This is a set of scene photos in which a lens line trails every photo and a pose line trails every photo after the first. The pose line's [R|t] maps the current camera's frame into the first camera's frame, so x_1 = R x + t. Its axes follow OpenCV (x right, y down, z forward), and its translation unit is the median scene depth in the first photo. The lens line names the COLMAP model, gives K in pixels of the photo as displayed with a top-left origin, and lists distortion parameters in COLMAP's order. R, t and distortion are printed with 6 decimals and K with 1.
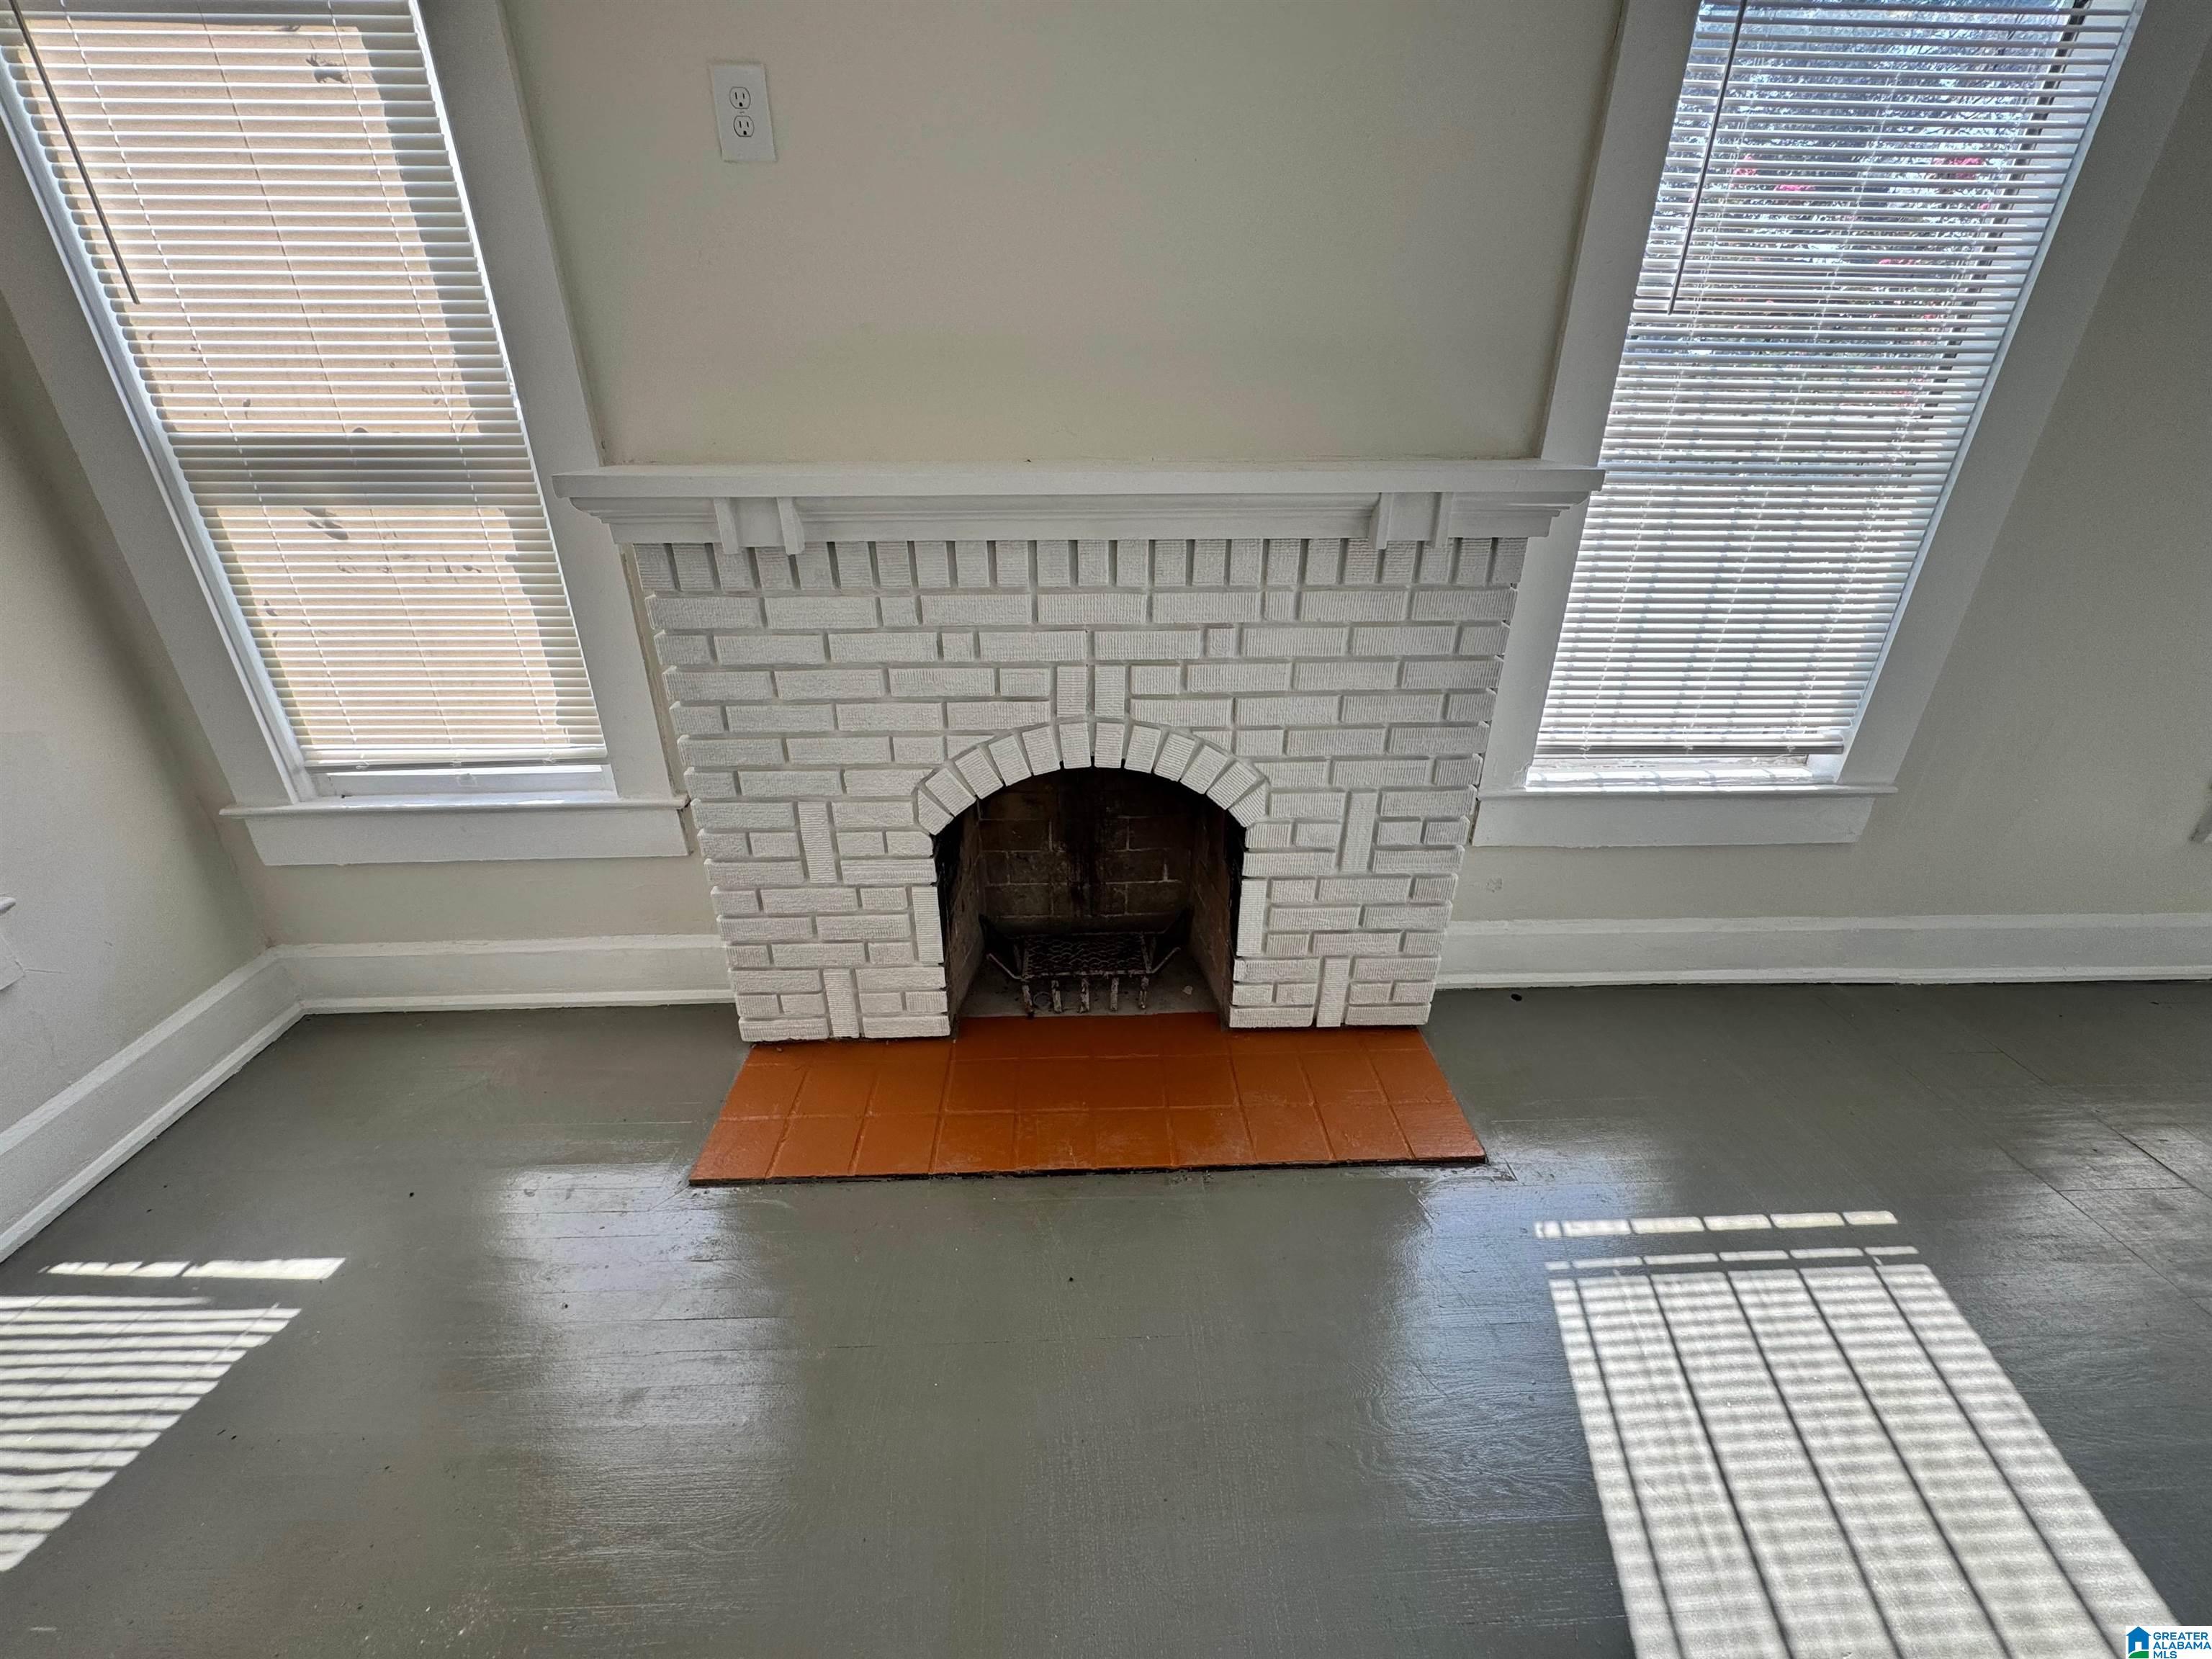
lens RADIAL K [[885.2, 0, 1112.0], [0, 885.2, 829.0], [0, 0, 1]] dist [-0.010520, -0.000119]
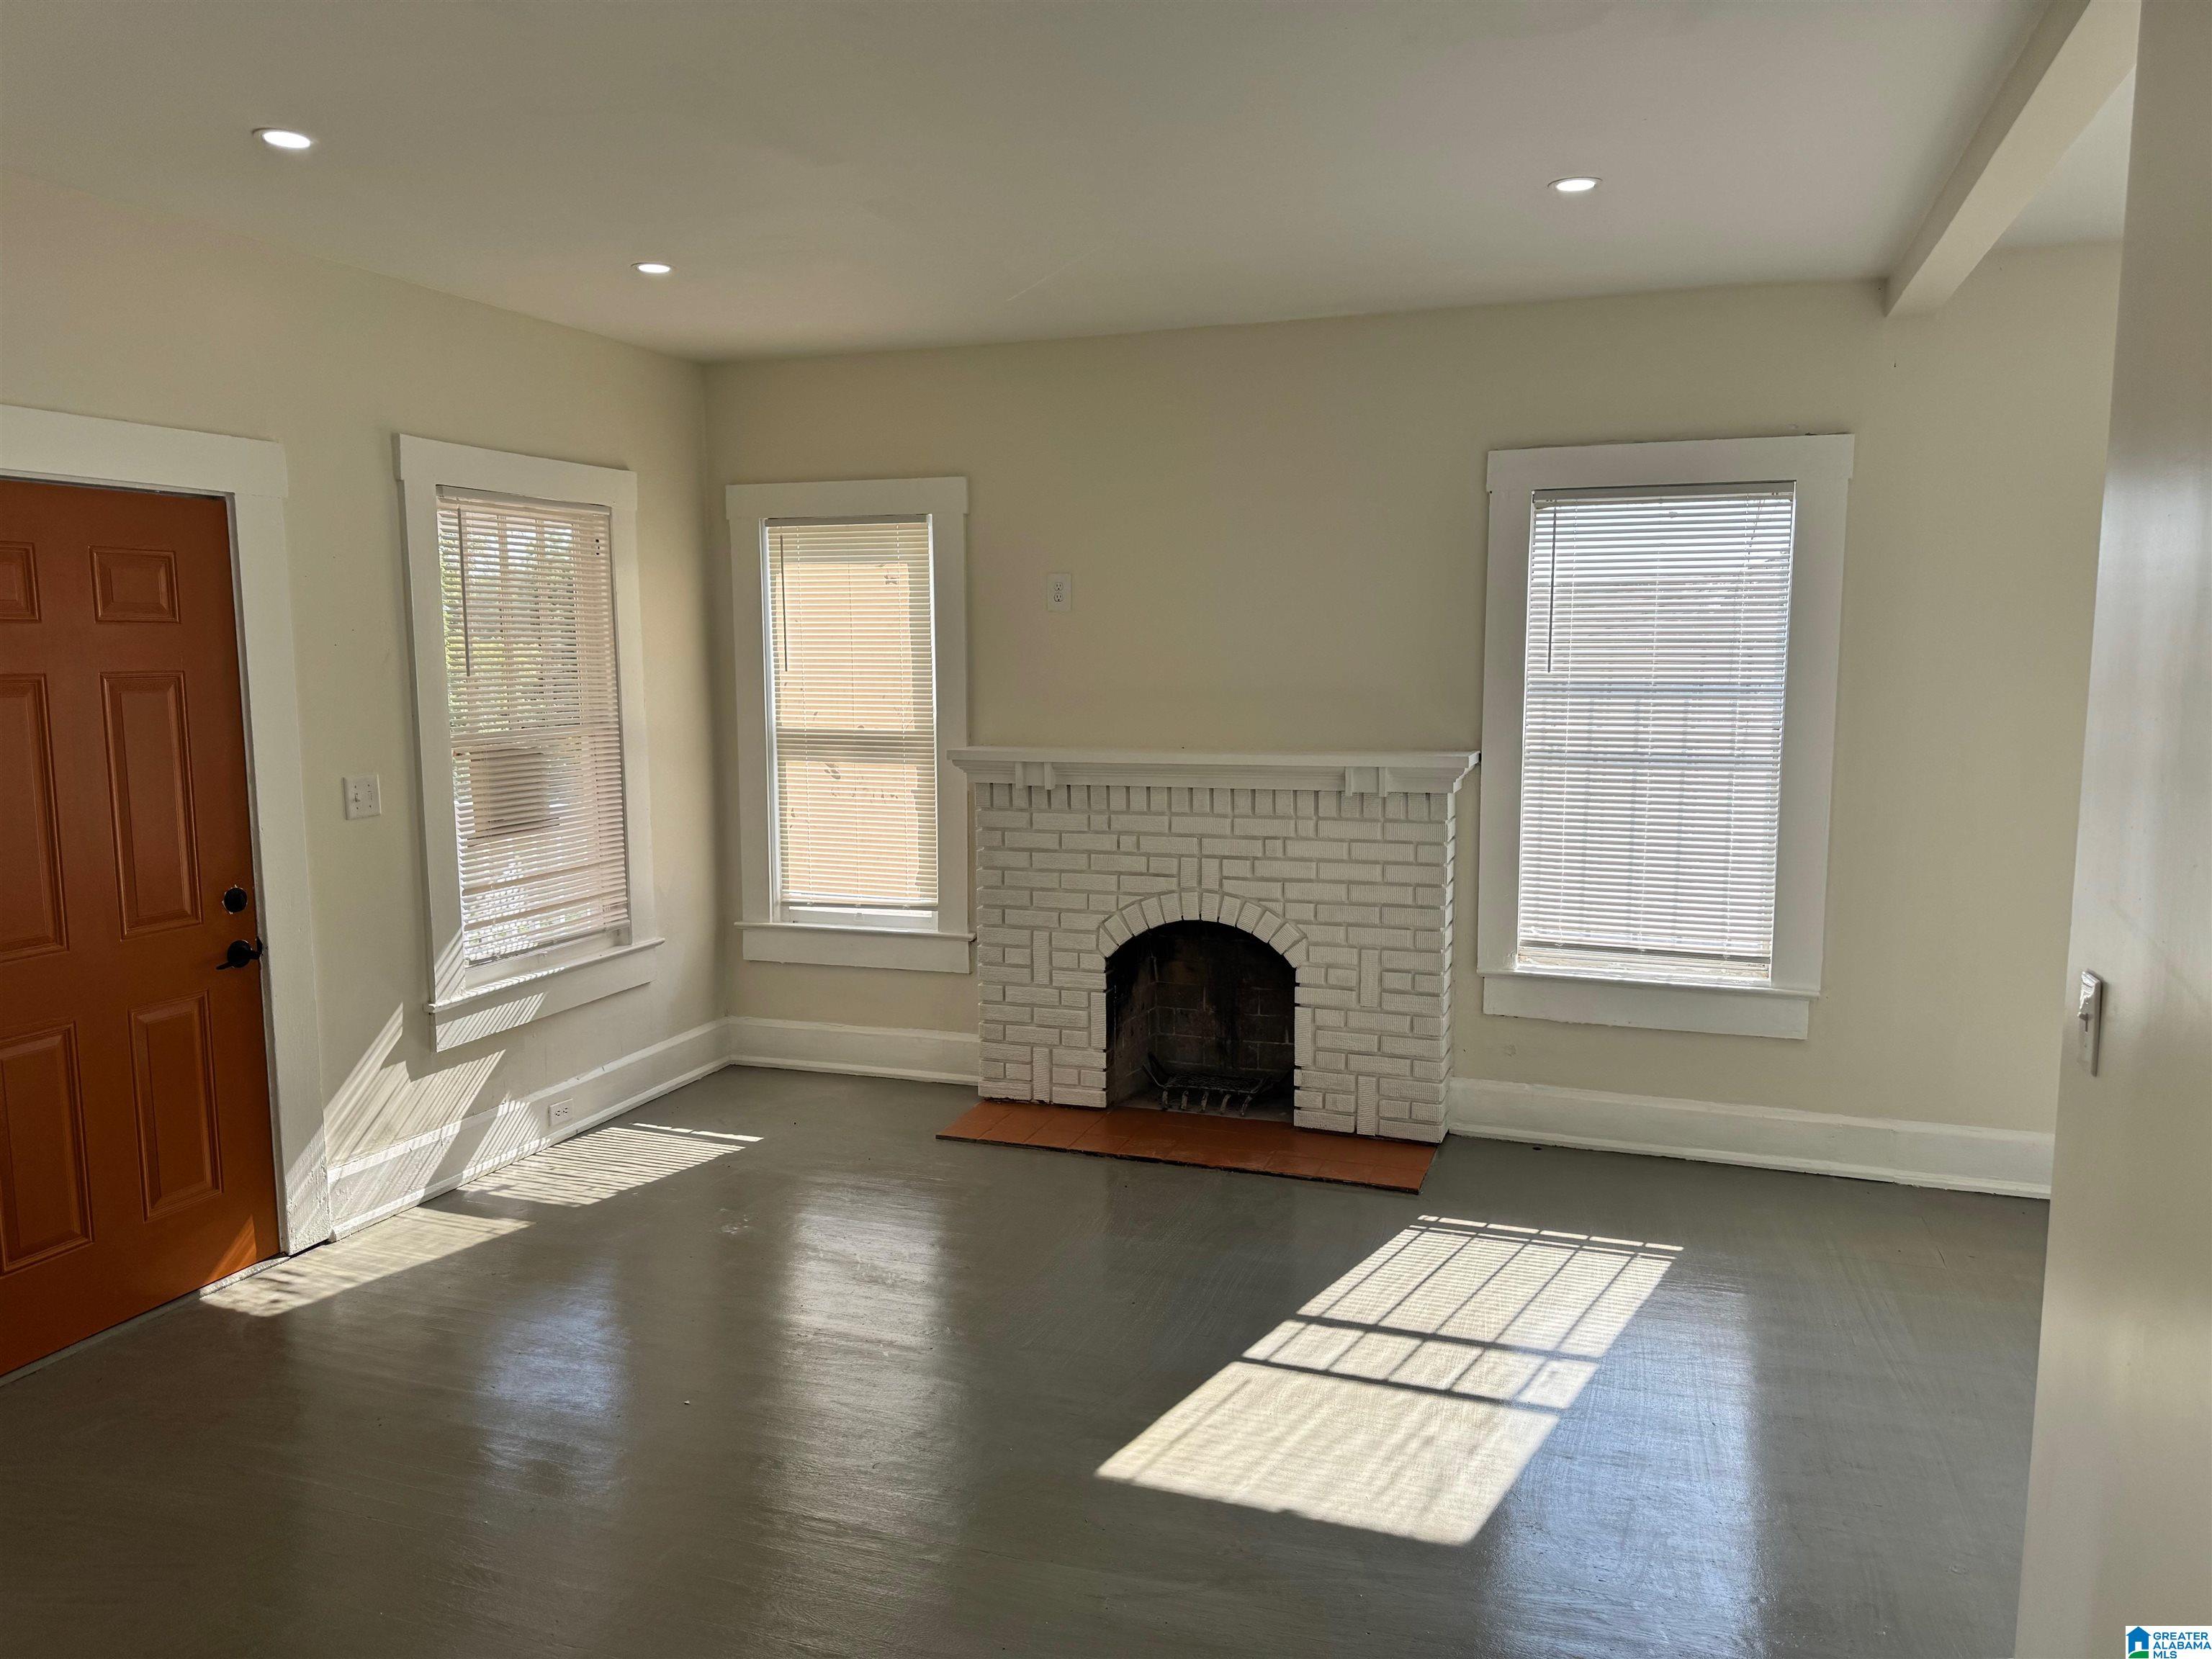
lens RADIAL K [[1560.1, 0, 1091.4], [0, 1560.1, 857.5], [0, 0, 1]] dist [0.006432, -0.033772]
pose [[0.925153, 0.041913, -0.377273, 0.879759], [-0.159906, 0.944428, -0.287202, 0.685681], [0.344270, 0.326035, 0.880443, -1.663767]]
